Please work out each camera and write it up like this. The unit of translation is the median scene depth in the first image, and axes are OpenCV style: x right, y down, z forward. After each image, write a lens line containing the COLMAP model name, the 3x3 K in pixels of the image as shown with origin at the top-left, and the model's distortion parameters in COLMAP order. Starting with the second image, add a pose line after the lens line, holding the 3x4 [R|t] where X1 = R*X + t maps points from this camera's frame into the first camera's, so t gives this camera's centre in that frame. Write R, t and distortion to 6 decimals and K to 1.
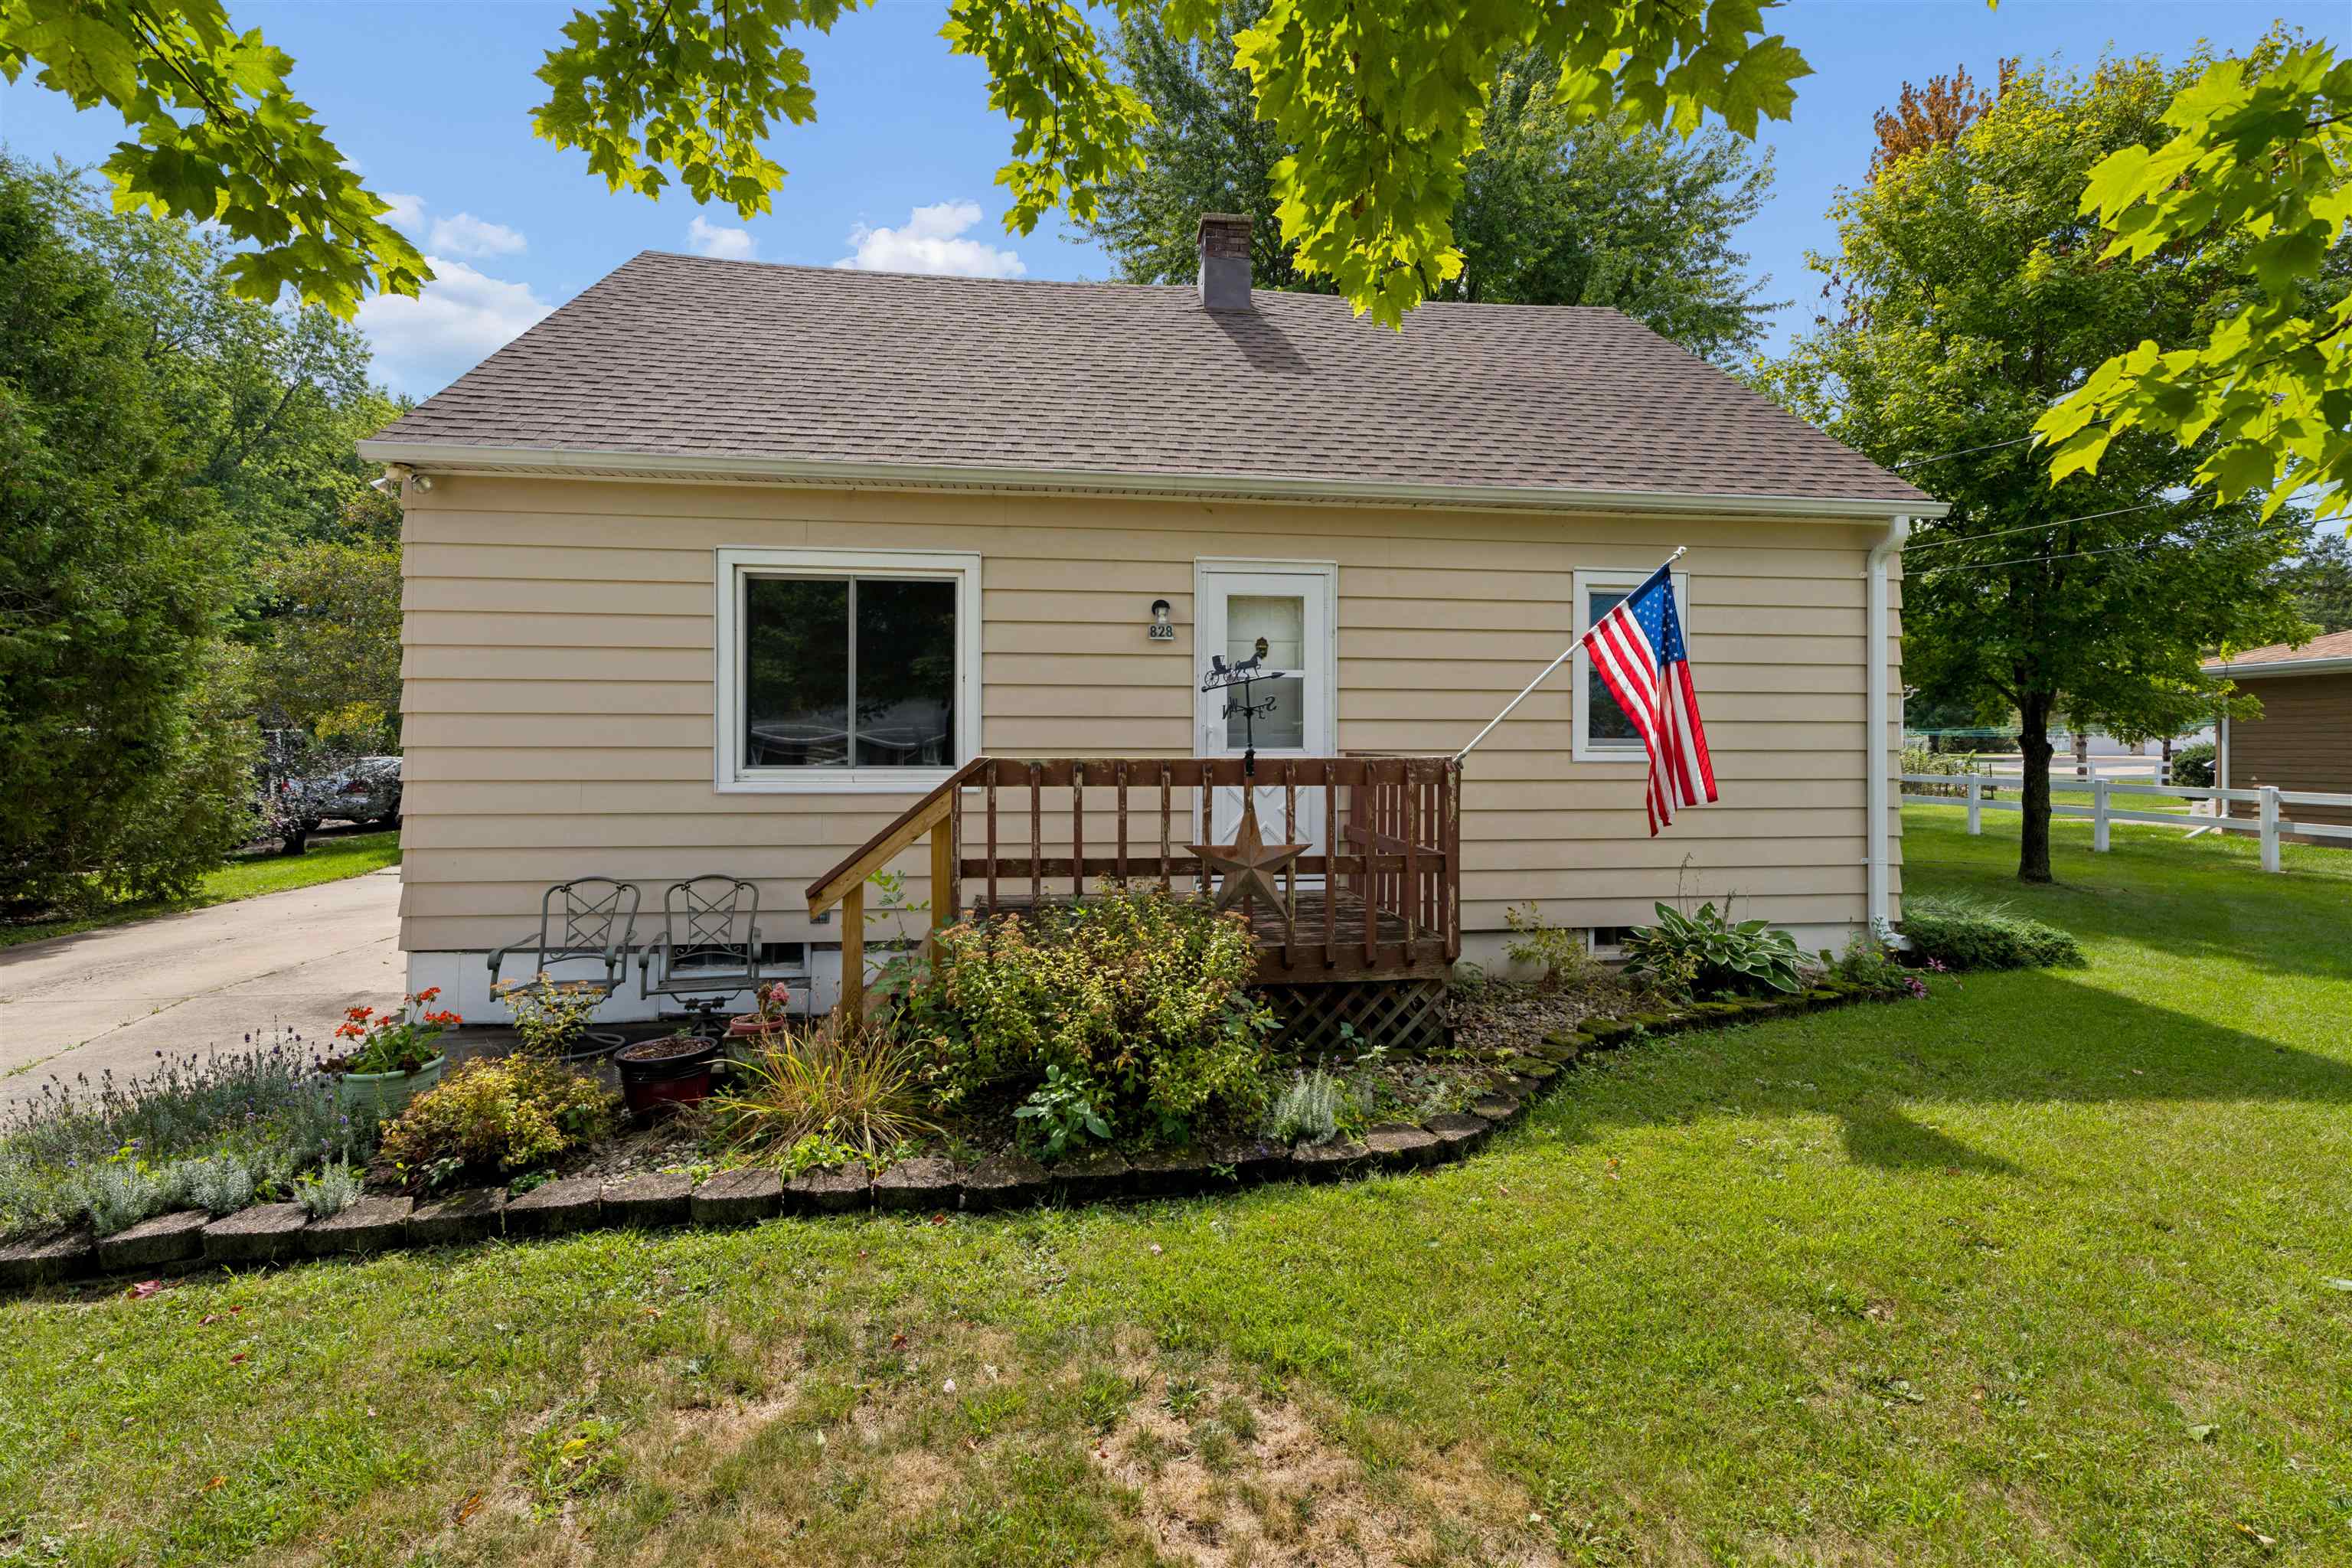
lens RADIAL K [[1049.6, 0, 1175.8], [0, 1049.6, 761.6], [0, 0, 1]] dist [0.003252, -0.000419]
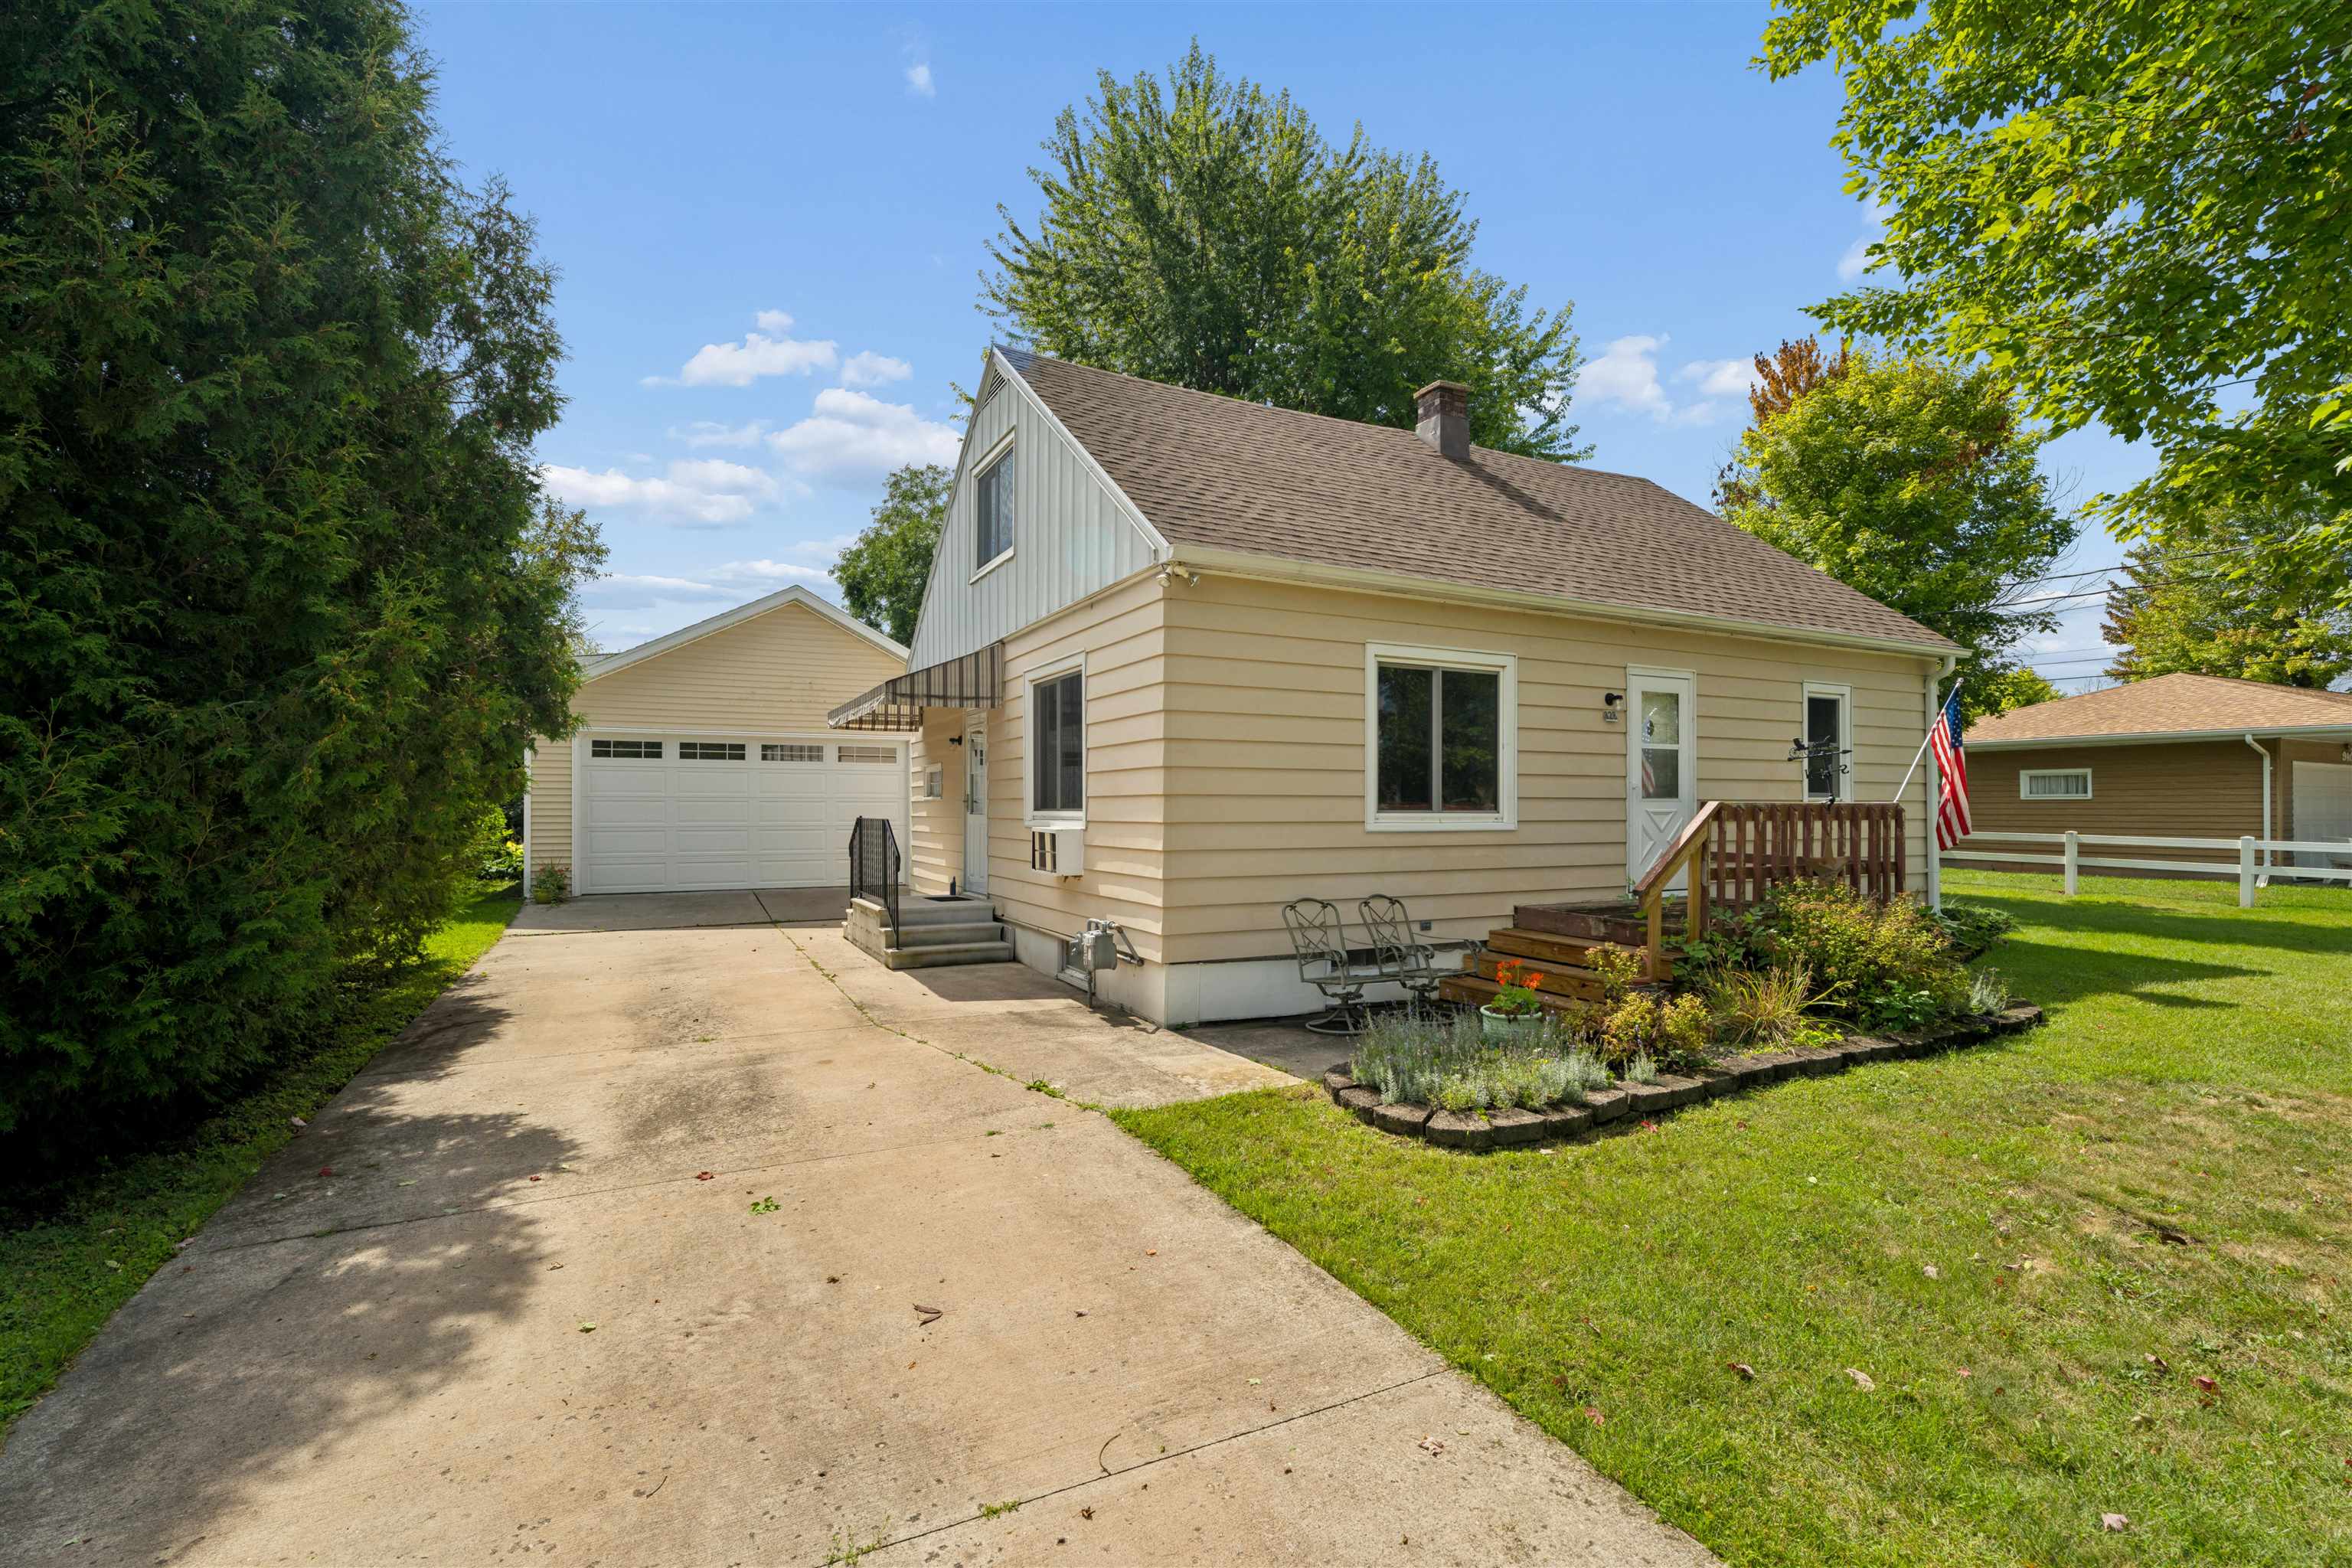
lens RADIAL K [[1049.6, 0, 1177.1], [0, 1049.6, 802.4], [0, 0, 1]] dist [0.003252, -0.000419]
pose [[0.941911, 0.000835, 0.335860, -1.075029], [0.003108, 0.999932, -0.011201, 0.007501], [-0.335847, 0.011594, 0.941845, -0.140025]]
